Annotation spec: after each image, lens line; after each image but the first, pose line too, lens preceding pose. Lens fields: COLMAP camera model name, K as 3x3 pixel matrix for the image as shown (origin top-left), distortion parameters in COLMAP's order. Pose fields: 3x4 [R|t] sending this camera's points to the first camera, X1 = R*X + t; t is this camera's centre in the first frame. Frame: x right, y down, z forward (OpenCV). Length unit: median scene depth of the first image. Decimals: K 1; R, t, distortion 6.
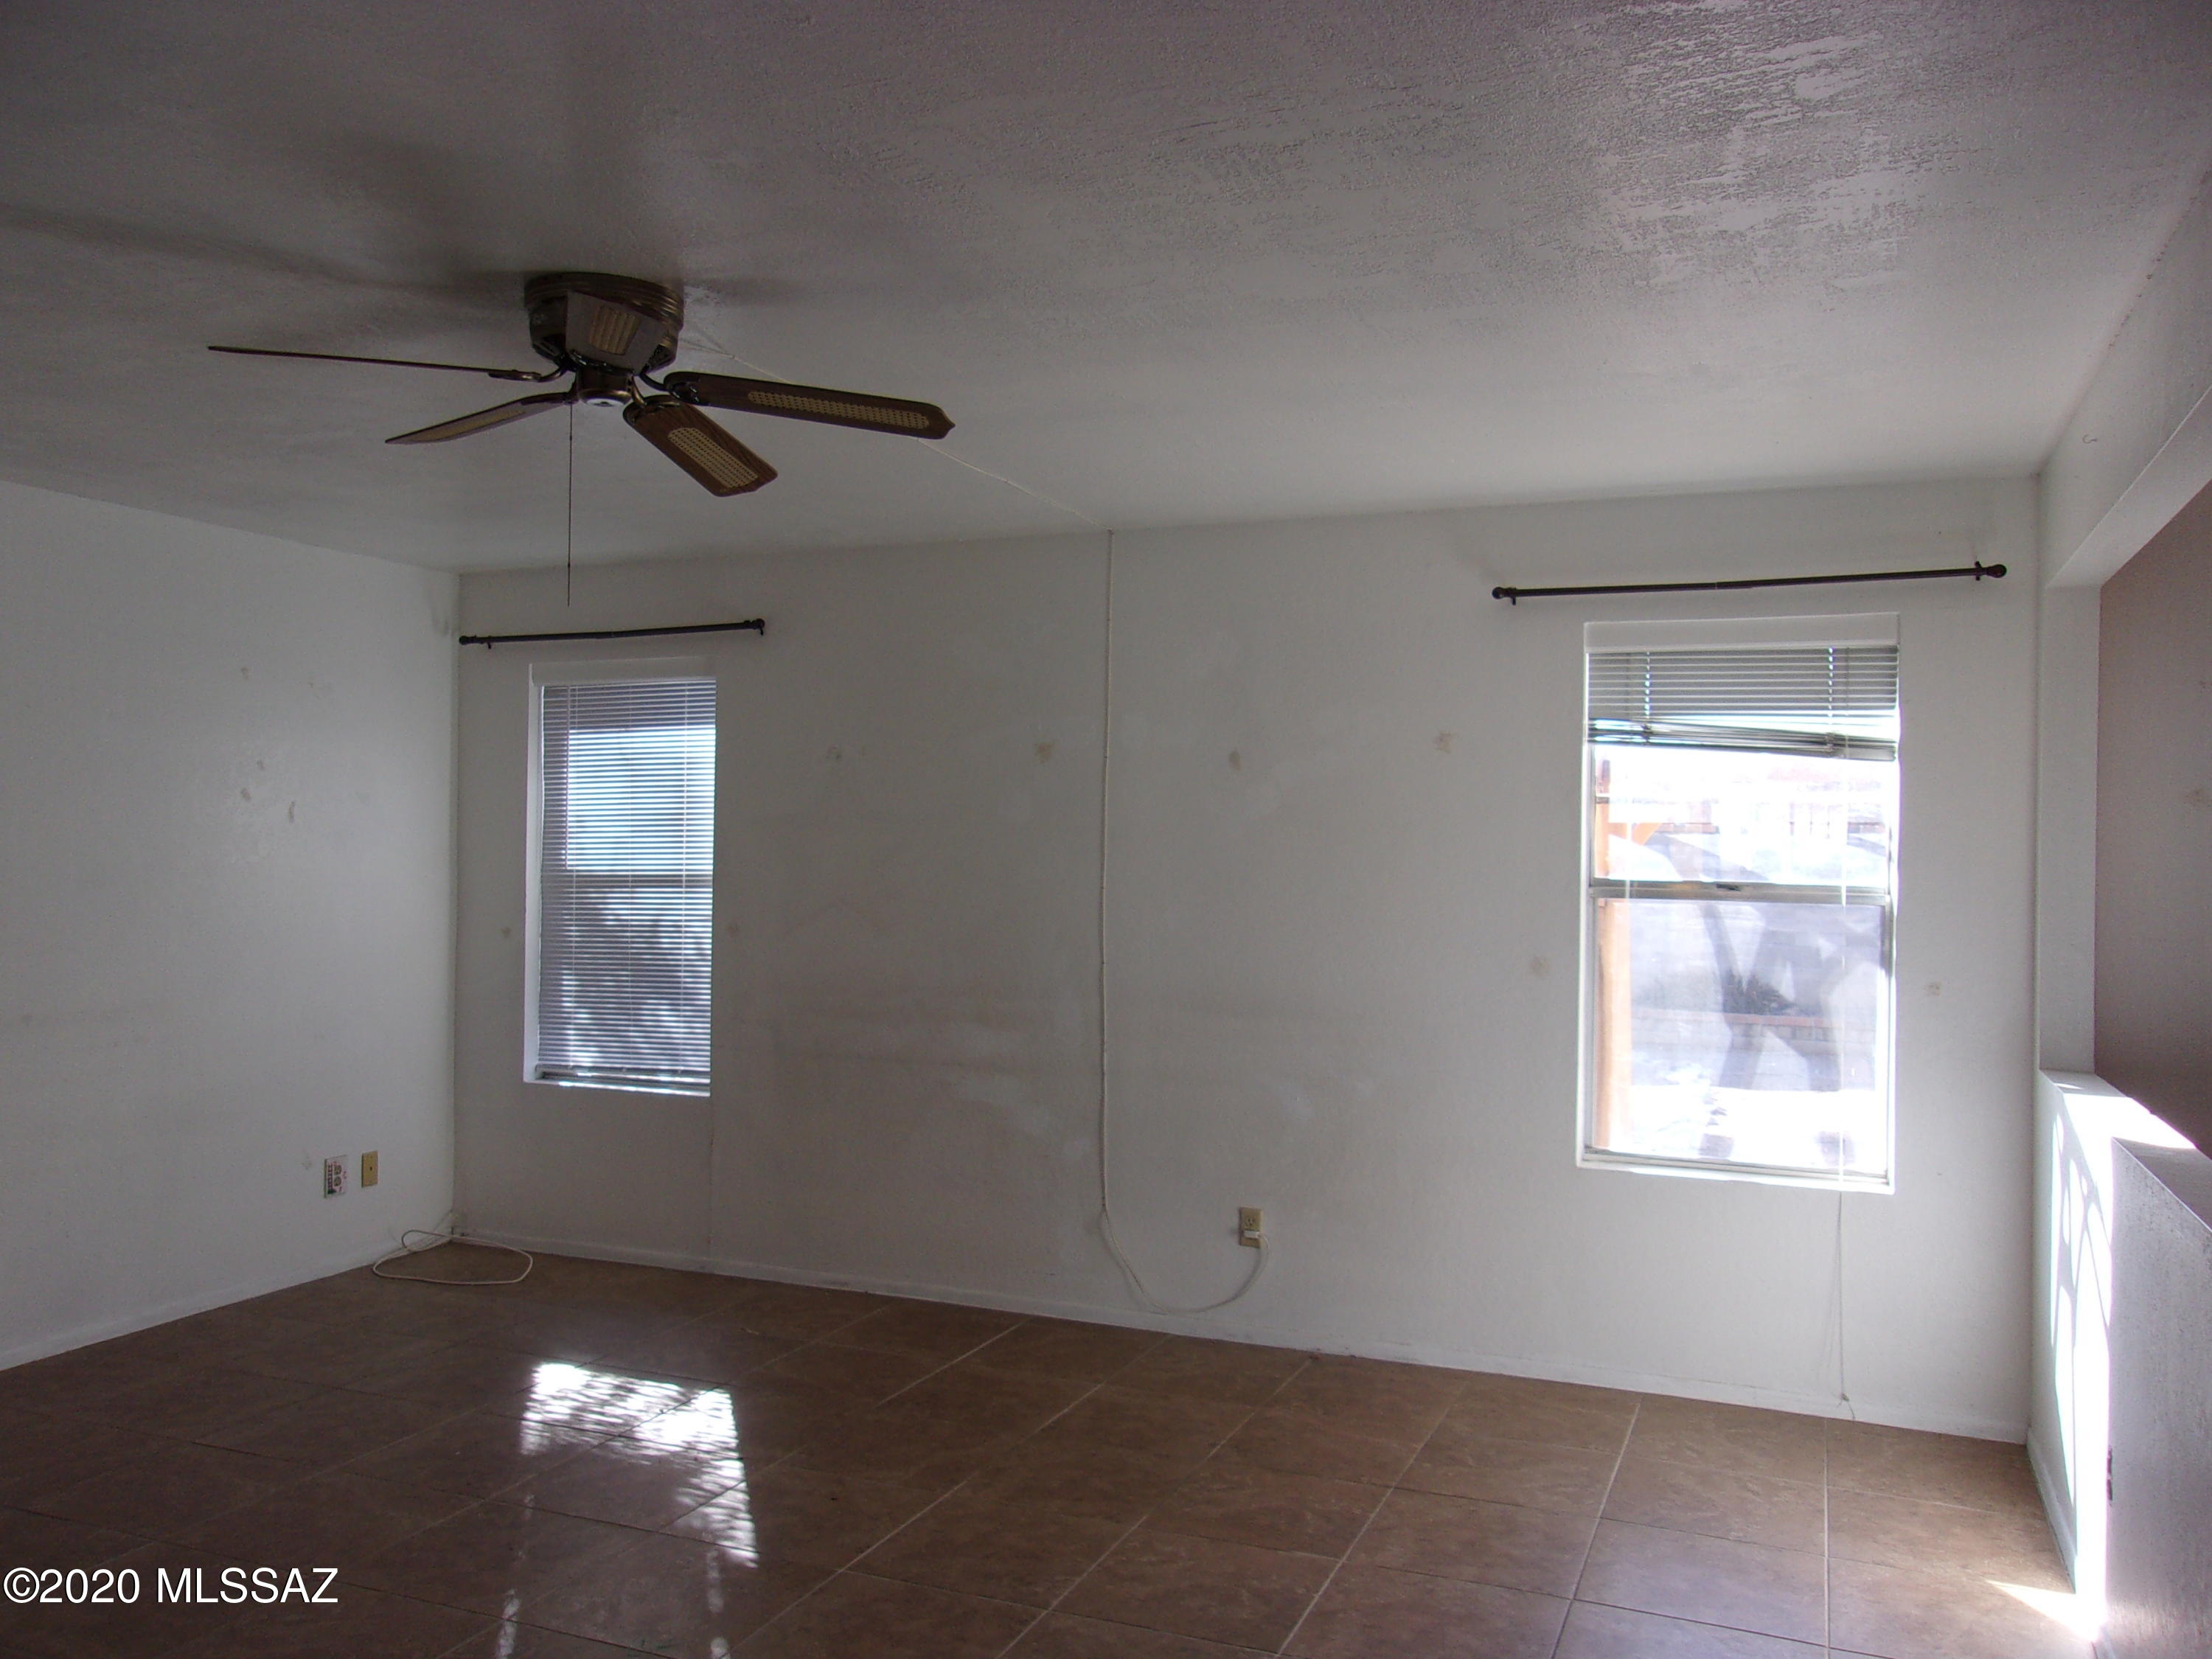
lens RADIAL K [[1760.2, 0, 1106.0], [0, 1760.2, 829.5], [0, 0, 1]] dist [0.001551, 0.000373]
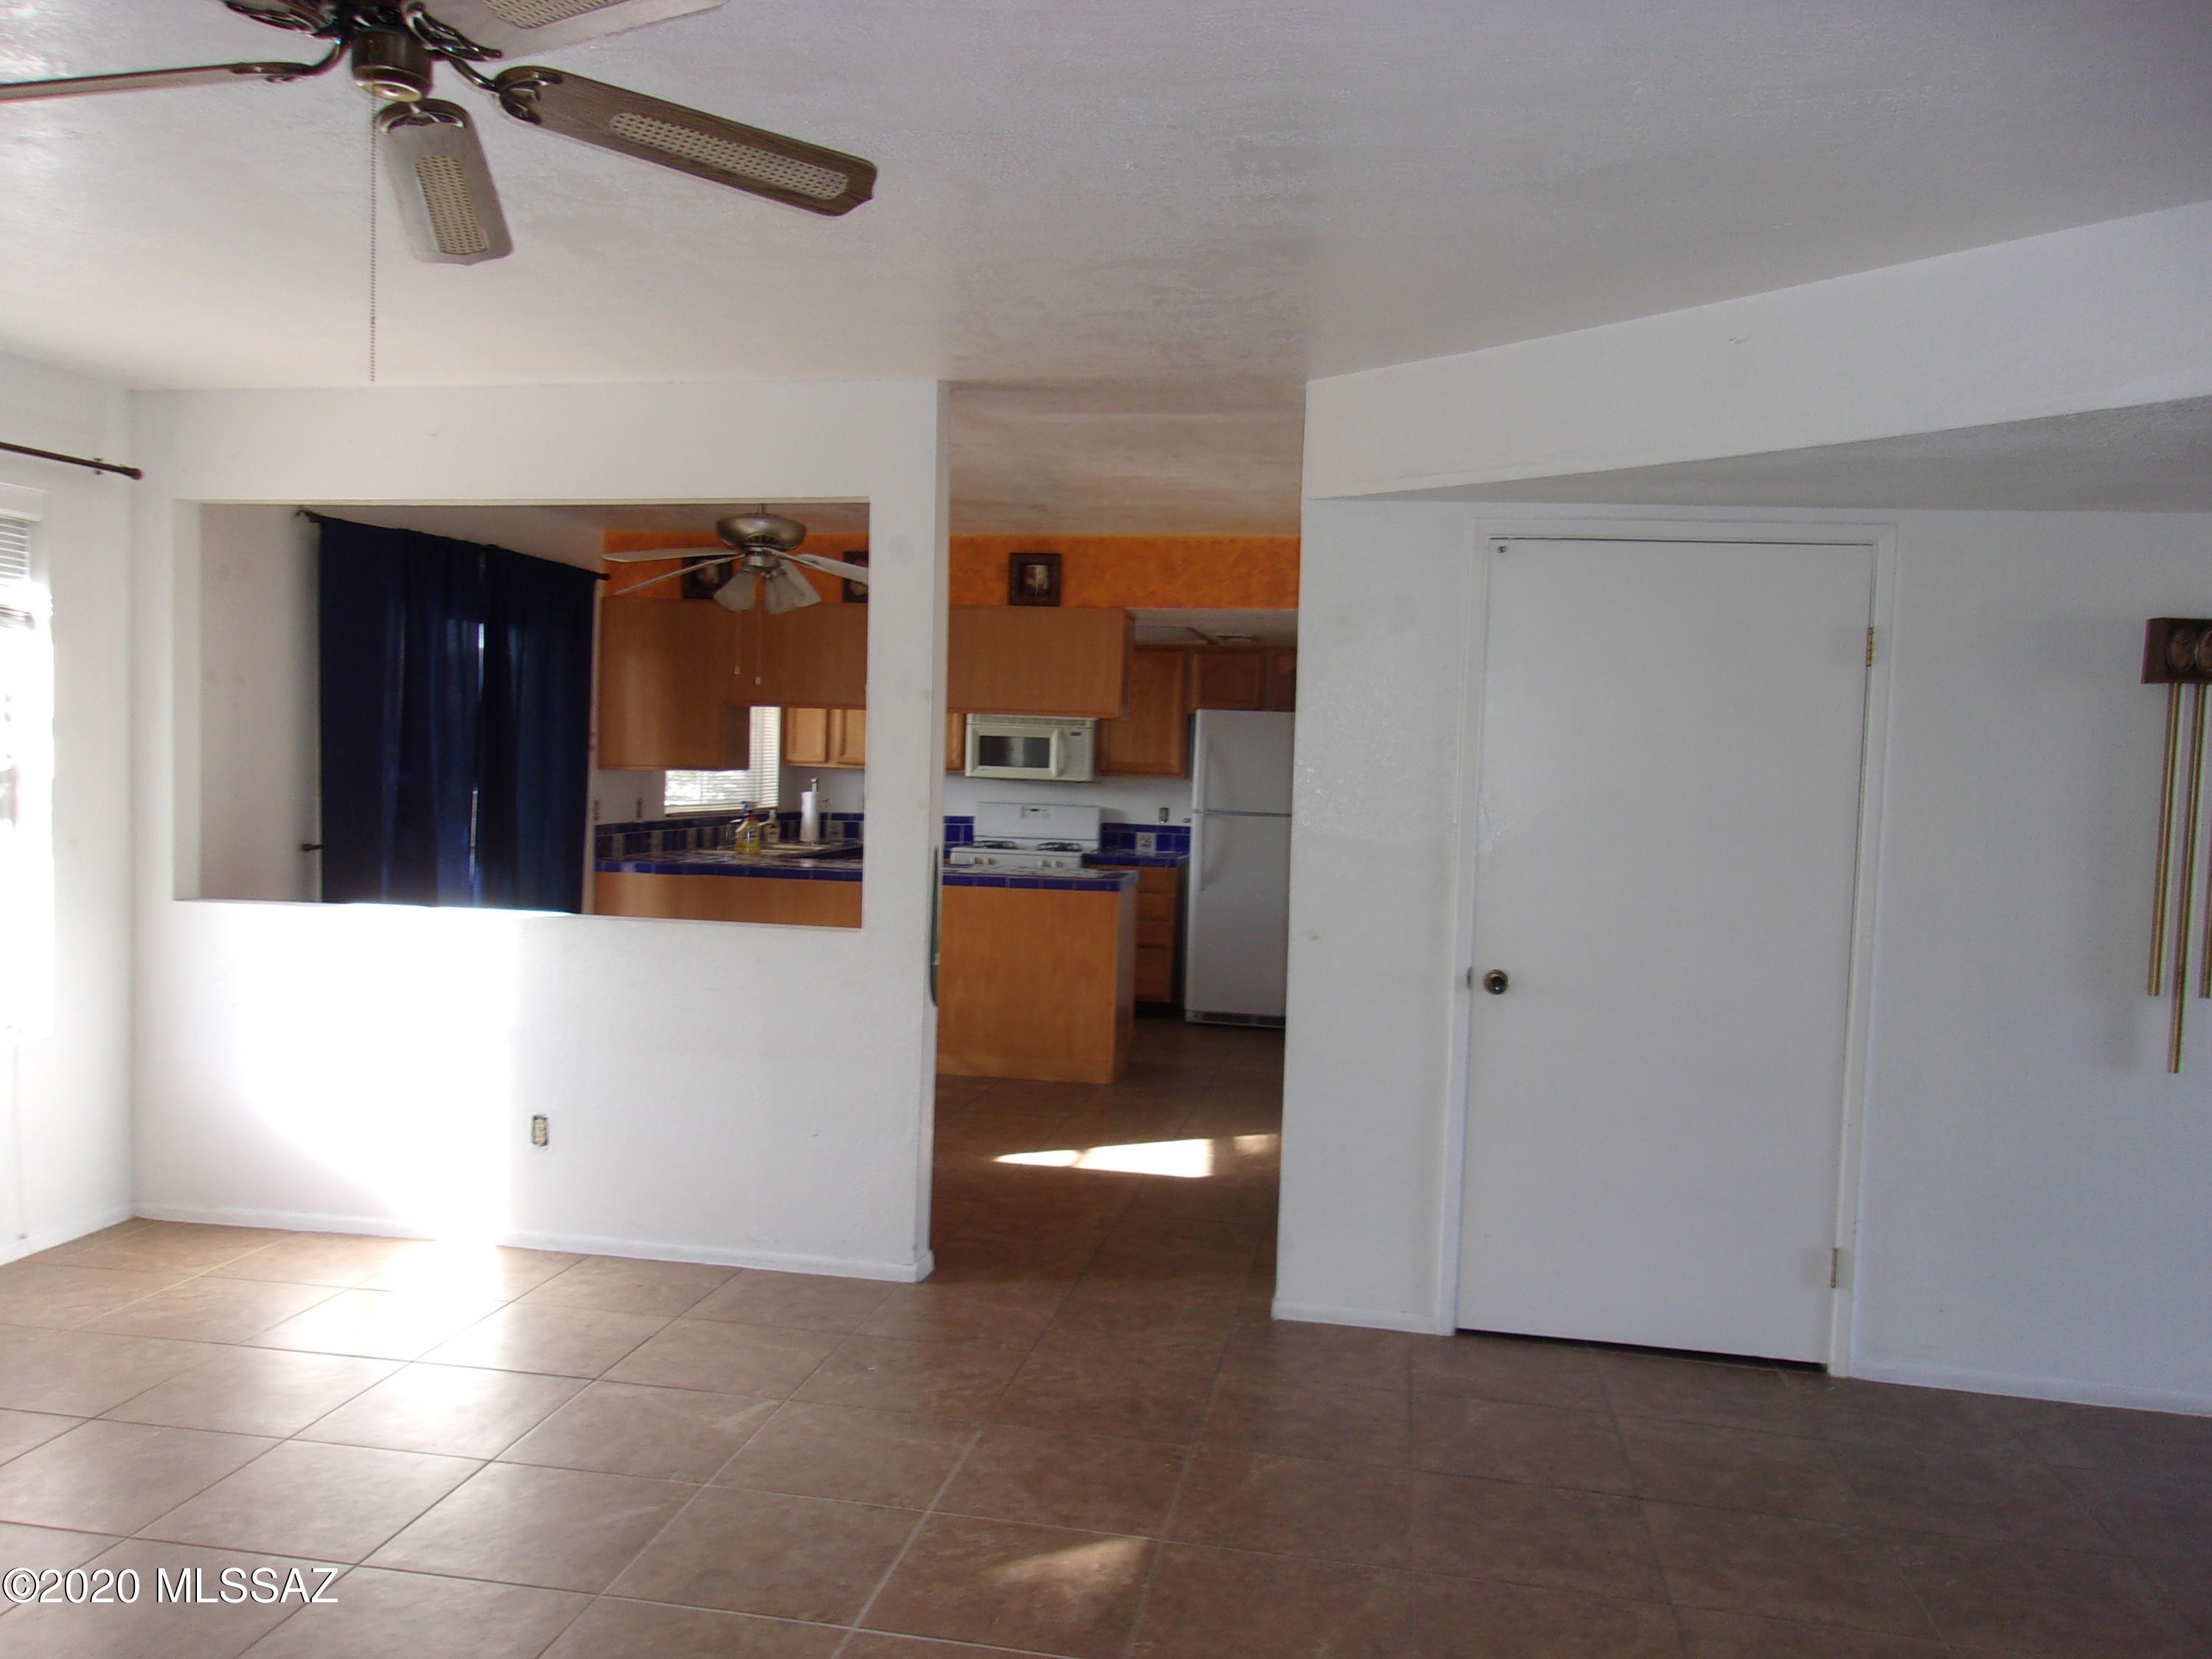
lens RADIAL K [[1760.2, 0, 1106.0], [0, 1760.2, 829.5], [0, 0, 1]] dist [0.001551, 0.000373]
pose [[-0.216868, -0.074221, 0.973375, -0.740829], [-0.036661, 0.997021, 0.067856, -0.015953], [-0.975512, -0.020969, -0.218943, 0.613819]]
